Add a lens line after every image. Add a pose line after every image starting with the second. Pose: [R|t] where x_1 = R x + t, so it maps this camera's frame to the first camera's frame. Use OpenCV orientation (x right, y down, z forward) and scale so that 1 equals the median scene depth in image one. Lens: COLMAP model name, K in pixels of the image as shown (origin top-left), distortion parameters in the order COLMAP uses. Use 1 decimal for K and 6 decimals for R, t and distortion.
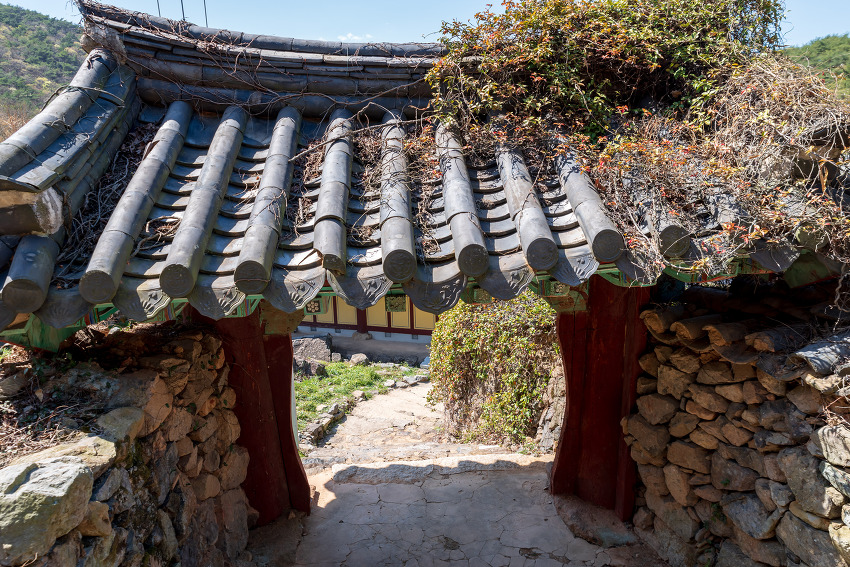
lens RADIAL K [[584.7, 0, 425.0], [0, 584.7, 283.5], [0, 0, 1]] dist [-0.092450, 0.092890]
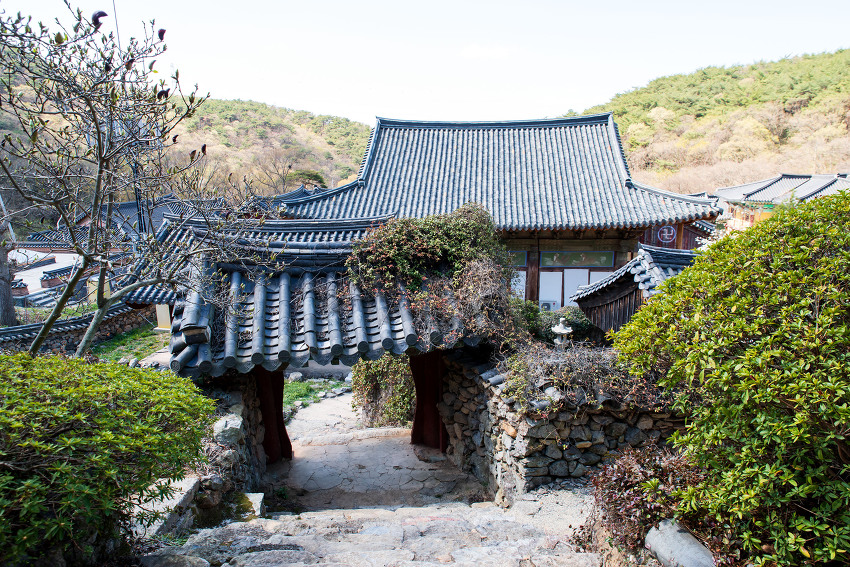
lens RADIAL K [[584.7, 0, 425.0], [0, 584.7, 283.5], [0, 0, 1]] dist [-0.092450, 0.092890]
pose [[0.991130, -0.019729, 0.131422, 0.011522], [0.021968, 0.999637, -0.015613, -0.226417], [-0.131066, 0.018362, 0.991204, -1.420488]]
